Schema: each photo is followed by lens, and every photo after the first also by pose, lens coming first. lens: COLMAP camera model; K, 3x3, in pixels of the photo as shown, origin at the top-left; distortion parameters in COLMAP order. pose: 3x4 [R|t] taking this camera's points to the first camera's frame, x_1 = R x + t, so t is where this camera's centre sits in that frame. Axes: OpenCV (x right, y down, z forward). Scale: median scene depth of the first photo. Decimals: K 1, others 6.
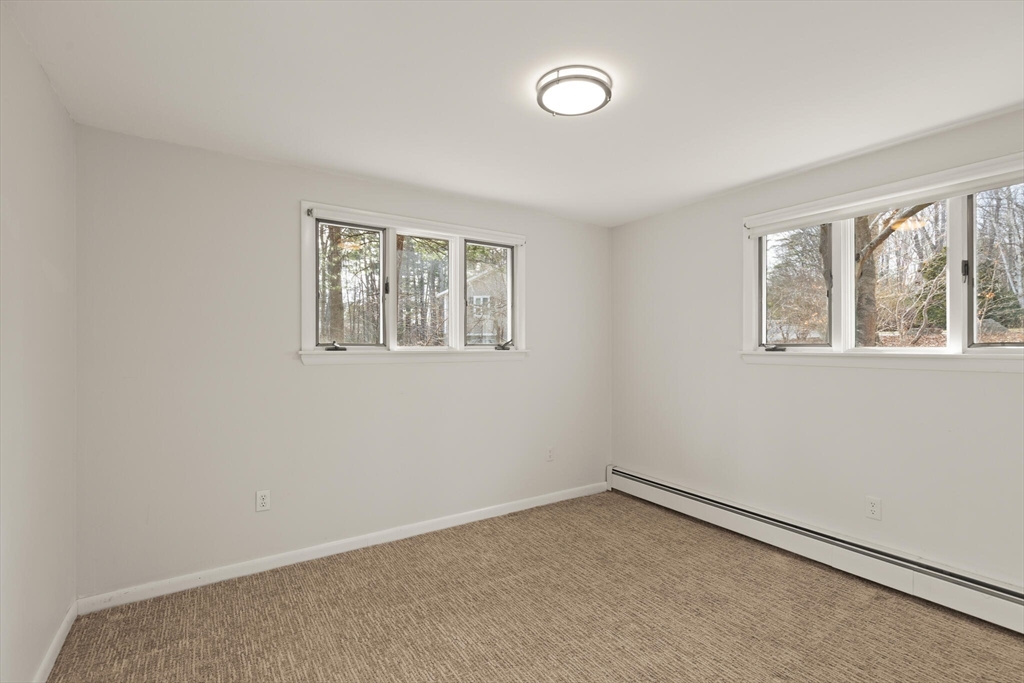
lens RADIAL K [[470.7, 0, 512.0], [0, 470.7, 341.5], [0, 0, 1]] dist [0.011347, -0.001784]
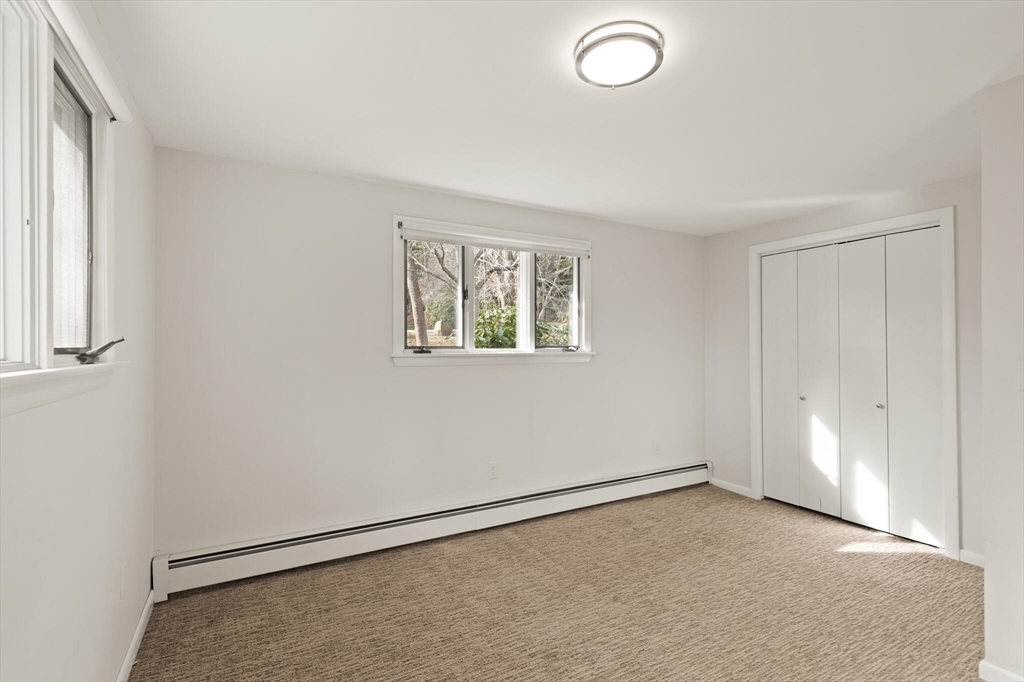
lens RADIAL K [[470.7, 0, 512.0], [0, 470.7, 341.0], [0, 0, 1]] dist [0.011347, -0.001784]
pose [[0.074056, 0.013788, 0.997159, -0.529996], [-0.003163, 0.999903, -0.013592, 0.007581], [-0.997249, -0.002147, 0.074093, 0.824176]]
